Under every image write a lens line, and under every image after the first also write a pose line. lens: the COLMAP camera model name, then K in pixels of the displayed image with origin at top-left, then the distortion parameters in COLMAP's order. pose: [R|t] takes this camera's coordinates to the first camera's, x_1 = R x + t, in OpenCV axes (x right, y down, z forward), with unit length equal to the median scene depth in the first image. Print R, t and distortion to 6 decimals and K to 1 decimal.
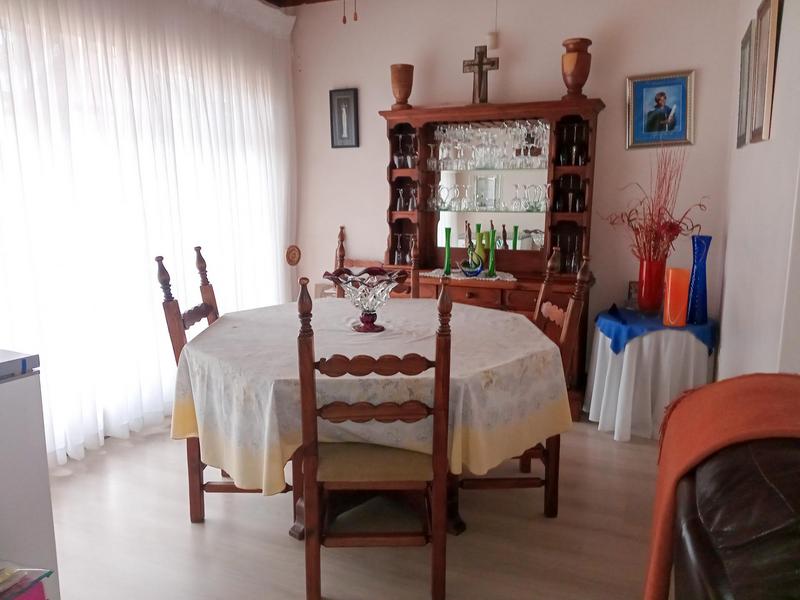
lens RADIAL K [[618.3, 0, 396.0], [0, 618.3, 299.9], [0, 0, 1]] dist [0.059323, -0.127094]
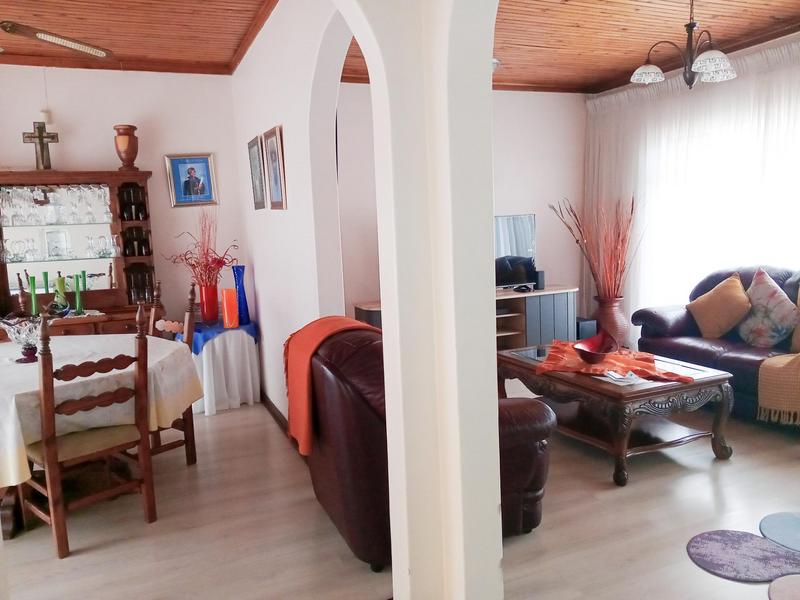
lens RADIAL K [[618.3, 0, 395.9], [0, 618.3, 301.8], [0, 0, 1]] dist [0.059323, -0.127094]
pose [[0.693648, -0.120380, 0.710184, -0.289437], [0.161551, 0.986819, 0.009482, 0.026832], [-0.701964, 0.108154, 0.703953, -0.280975]]
